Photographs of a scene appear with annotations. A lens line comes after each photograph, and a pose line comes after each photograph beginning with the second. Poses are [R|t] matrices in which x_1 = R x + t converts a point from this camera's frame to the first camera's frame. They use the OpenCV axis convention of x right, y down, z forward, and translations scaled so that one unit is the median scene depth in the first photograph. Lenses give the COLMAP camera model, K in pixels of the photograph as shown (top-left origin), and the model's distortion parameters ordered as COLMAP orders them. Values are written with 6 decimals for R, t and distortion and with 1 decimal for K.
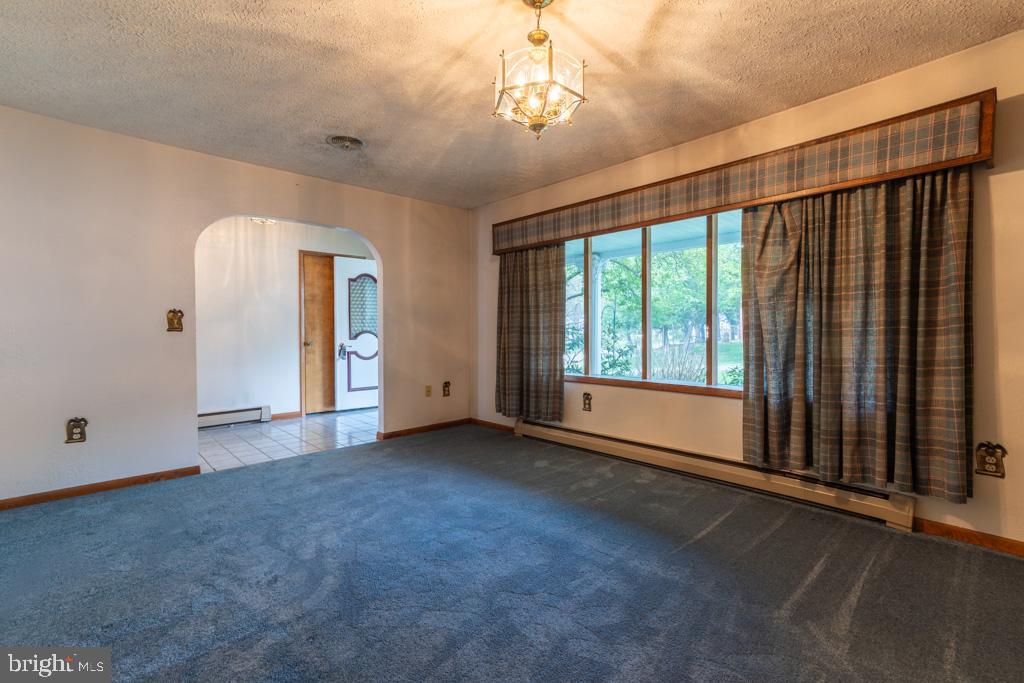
lens RADIAL K [[454.1, 0, 511.9], [0, 454.1, 343.0], [0, 0, 1]] dist [0.011509, 0.002802]
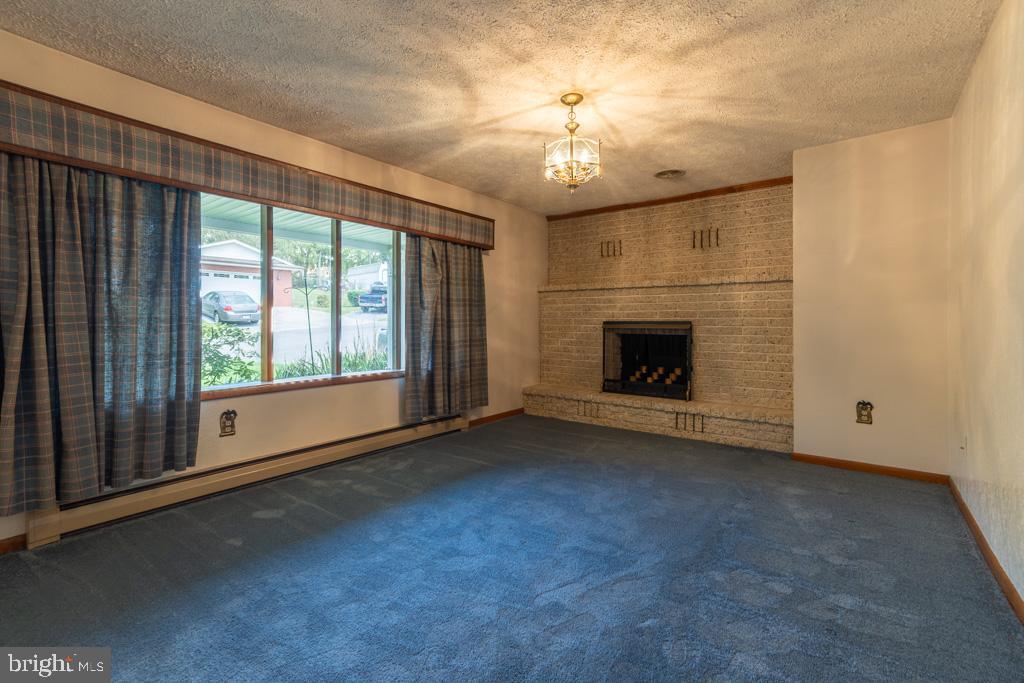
lens RADIAL K [[454.1, 0, 523.7], [0, 454.1, 329.5], [0, 0, 1]] dist [0.011509, 0.002802]
pose [[-0.172237, -0.007022, 0.985031, -0.754847], [0.030099, 0.999470, 0.012388, -0.017161], [-0.984596, 0.031783, -0.171934, 0.788515]]
